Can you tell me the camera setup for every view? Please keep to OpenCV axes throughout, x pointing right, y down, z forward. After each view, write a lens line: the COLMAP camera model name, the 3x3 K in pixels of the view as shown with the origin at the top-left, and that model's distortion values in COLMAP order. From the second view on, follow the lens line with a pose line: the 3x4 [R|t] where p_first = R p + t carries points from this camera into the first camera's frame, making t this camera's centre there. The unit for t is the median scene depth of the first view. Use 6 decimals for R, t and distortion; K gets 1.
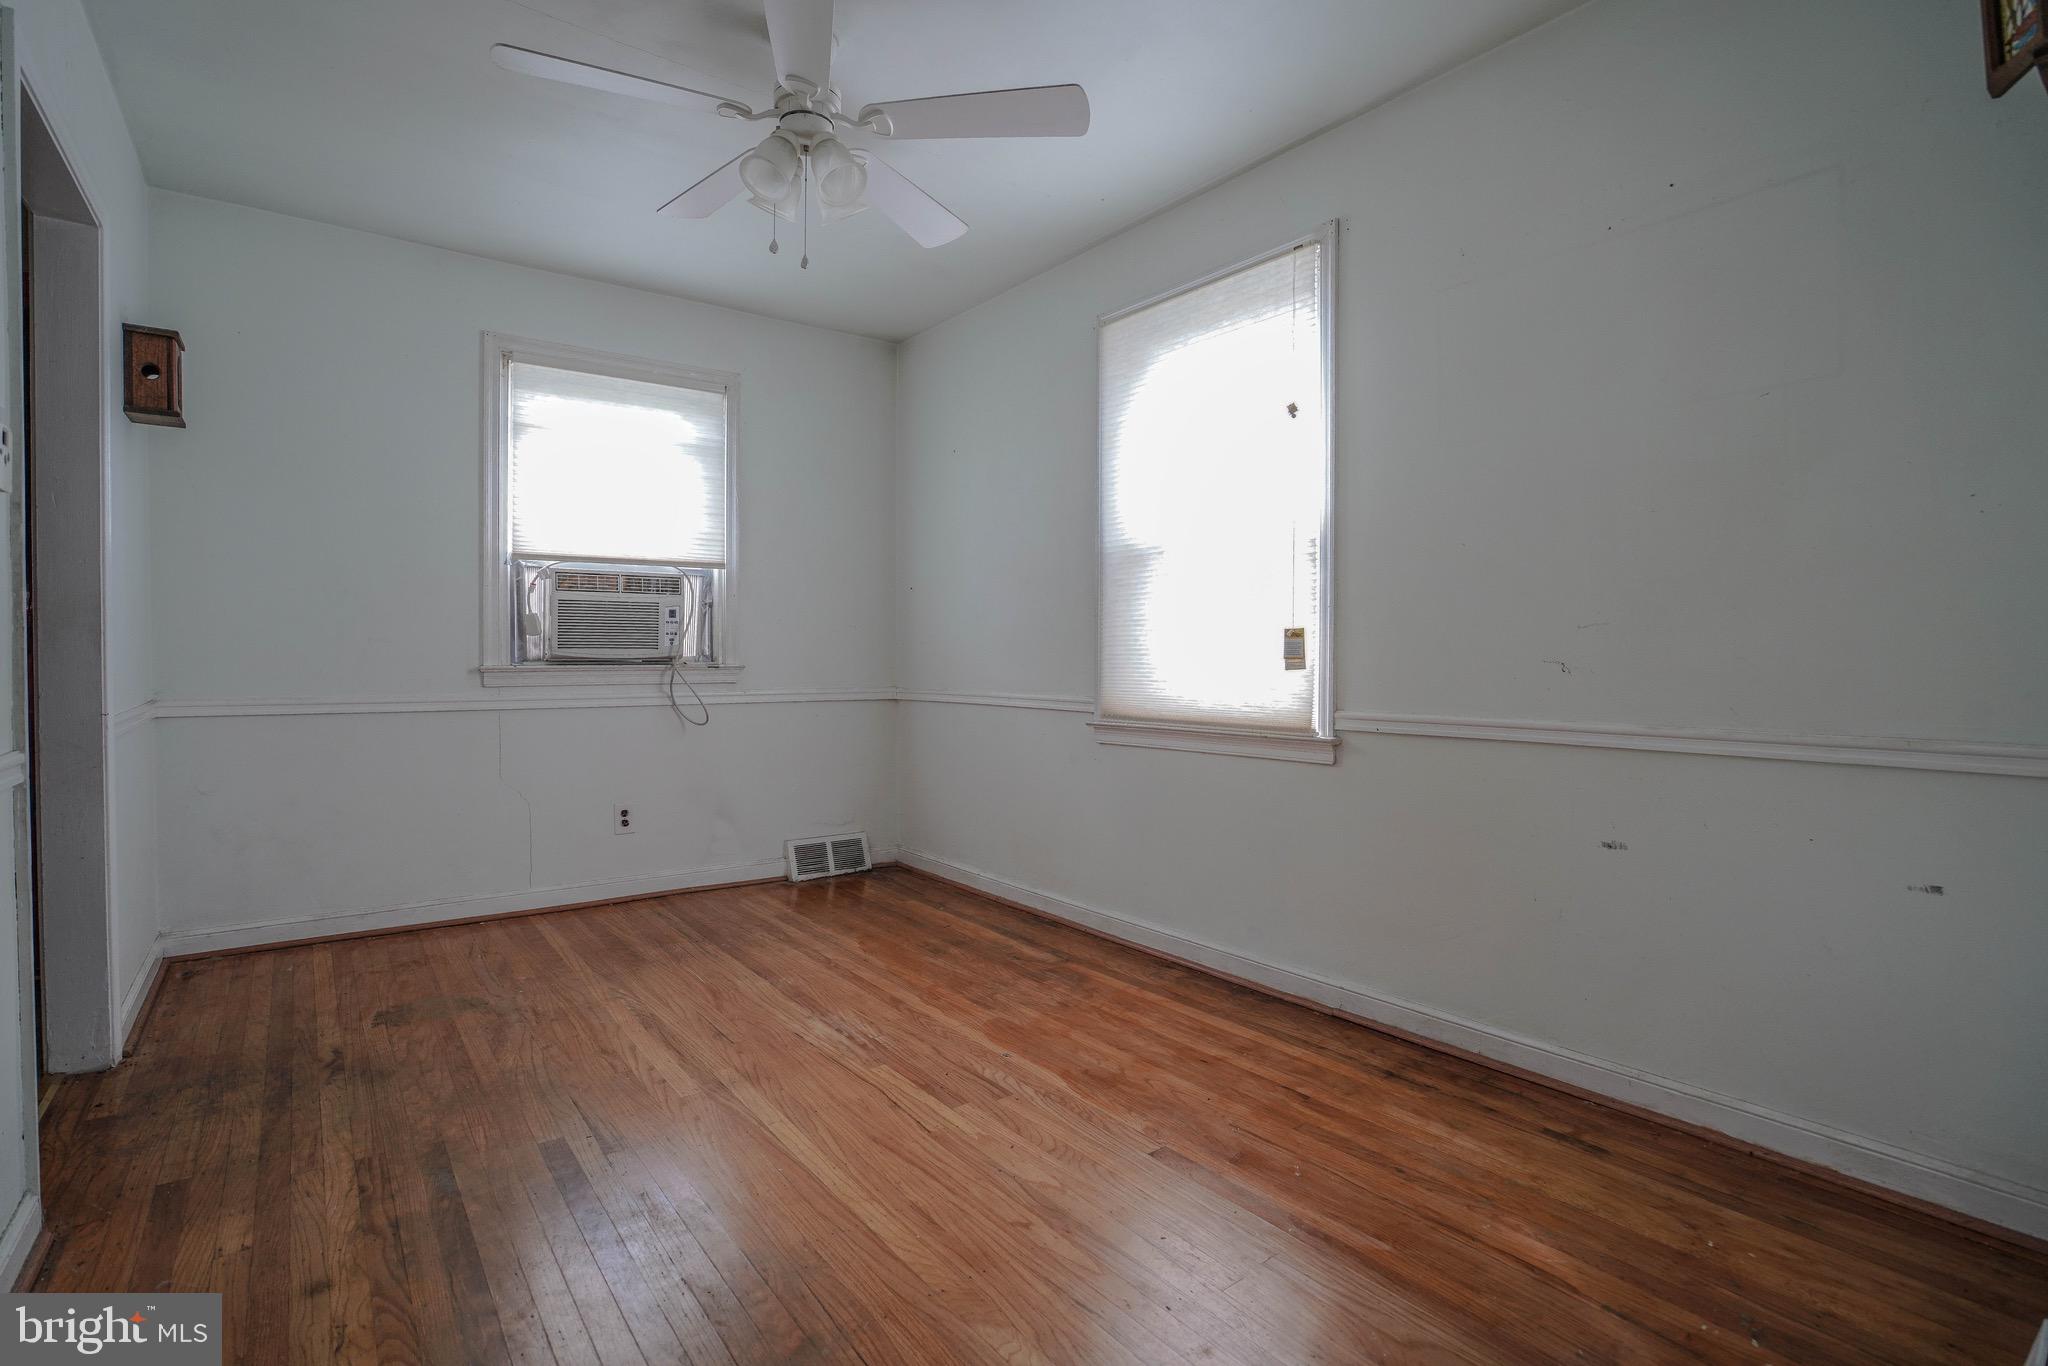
lens RADIAL K [[970.6, 0, 1032.6], [0, 970.6, 680.9], [0, 0, 1]] dist [-0.057196, 0.019481]
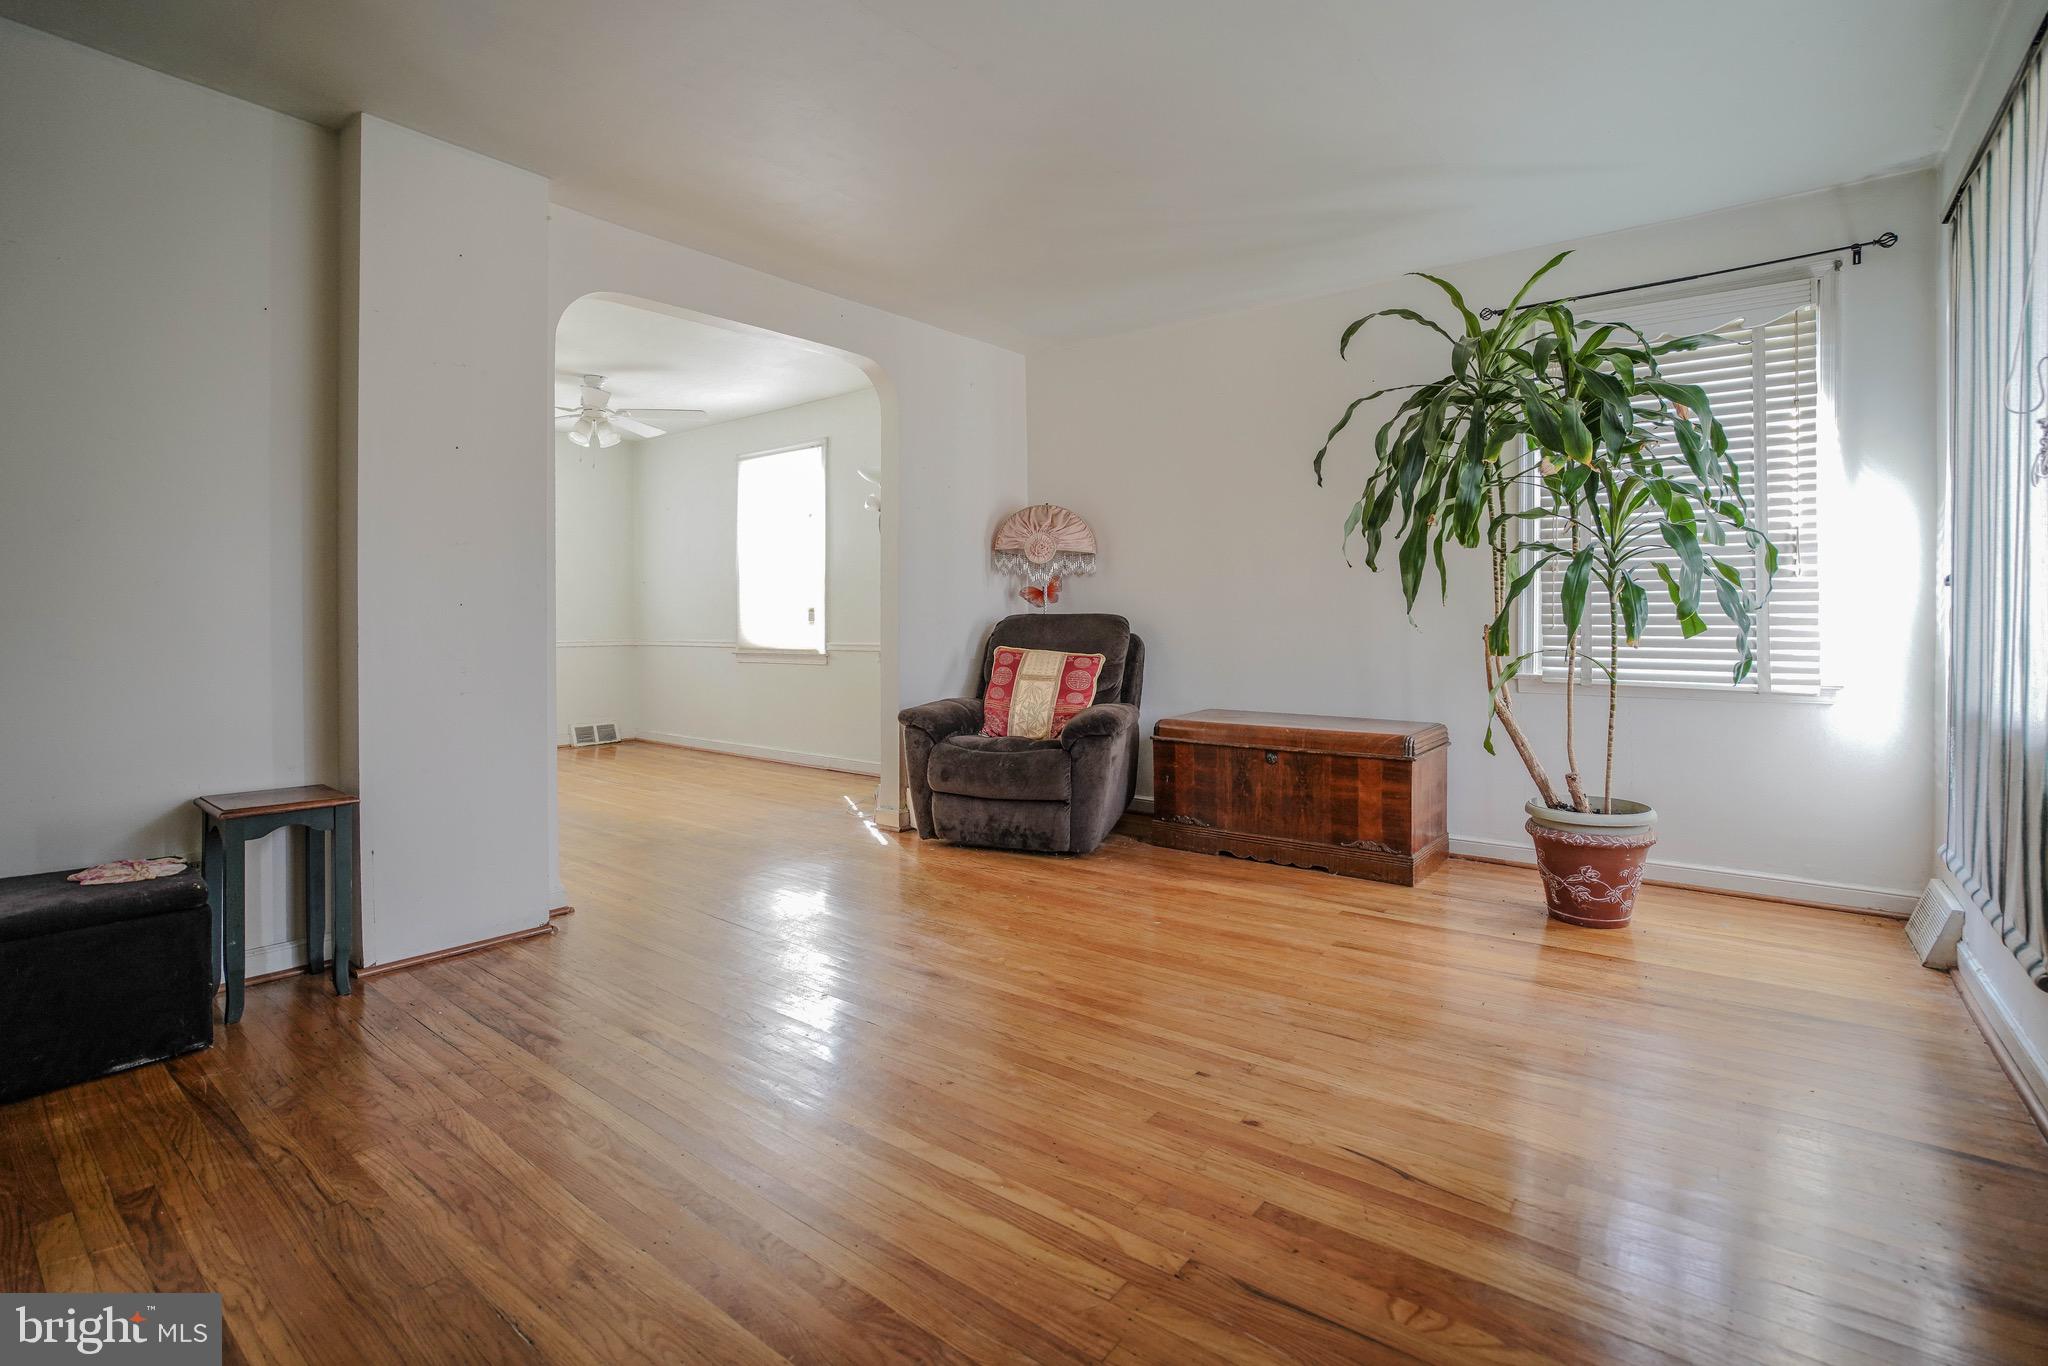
lens RADIAL K [[971.3, 0, 1048.5], [0, 971.3, 641.2], [0, 0, 1]] dist [-0.029672, 0.000607]
pose [[0.966887, -0.006878, 0.255111, 0.217357], [0.007701, 0.999968, -0.002227, 0.036112], [-0.255088, 0.004118, 0.966909, -1.402289]]
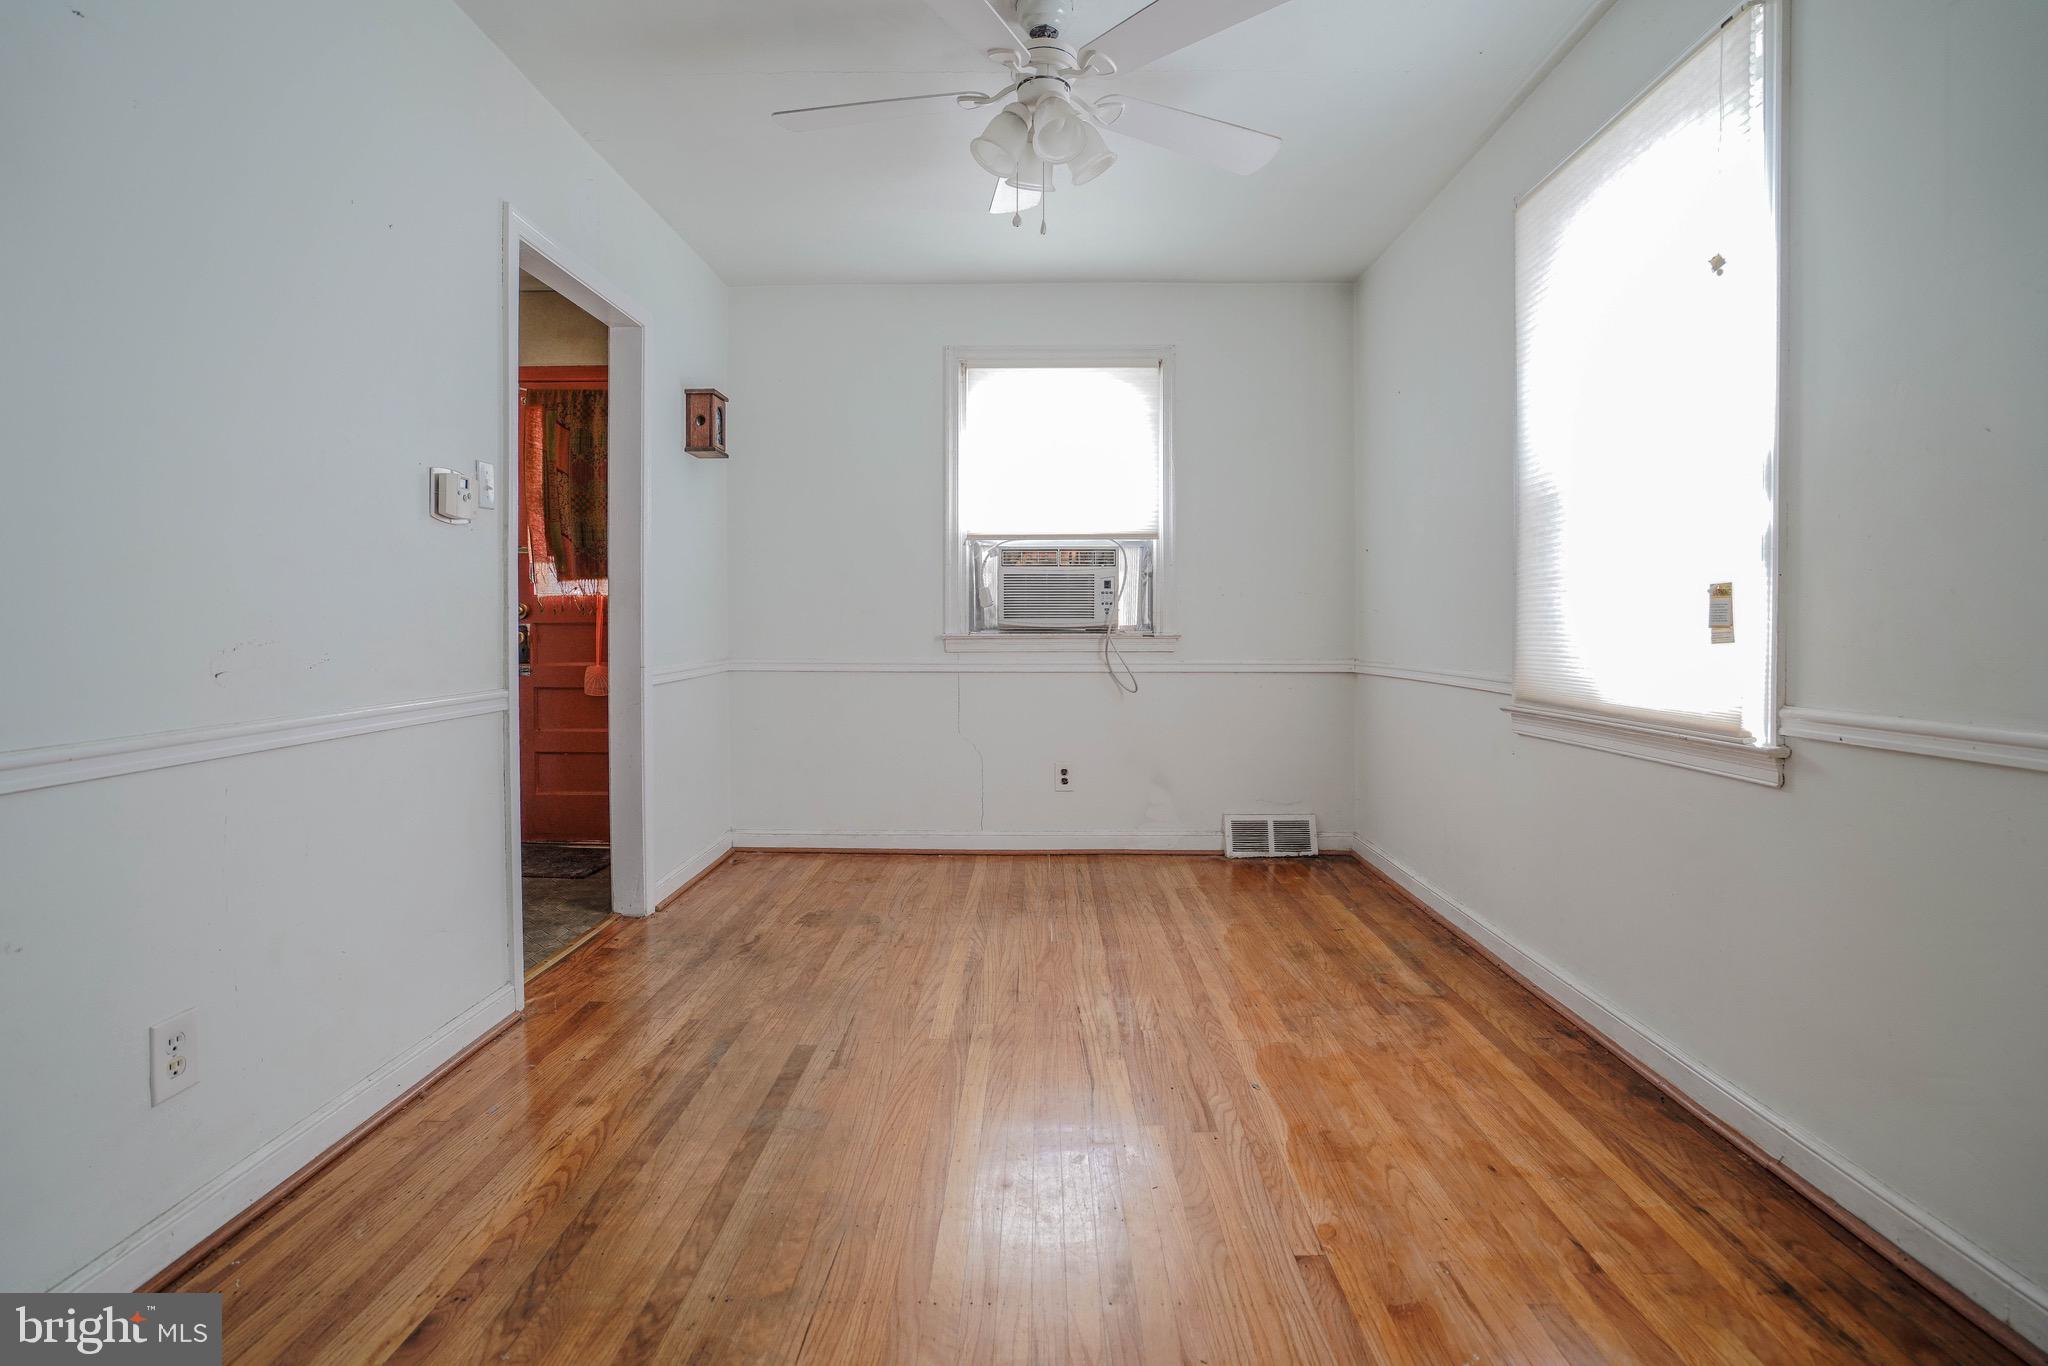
lens RADIAL K [[970.6, 0, 1030.1], [0, 970.6, 640.8], [0, 0, 1]] dist [-0.057196, 0.019481]
pose [[0.786106, 0.007350, -0.618049, 0.289927], [-0.013165, 0.999902, -0.004853, -0.003508], [0.617952, 0.011952, 0.786125, 0.167229]]
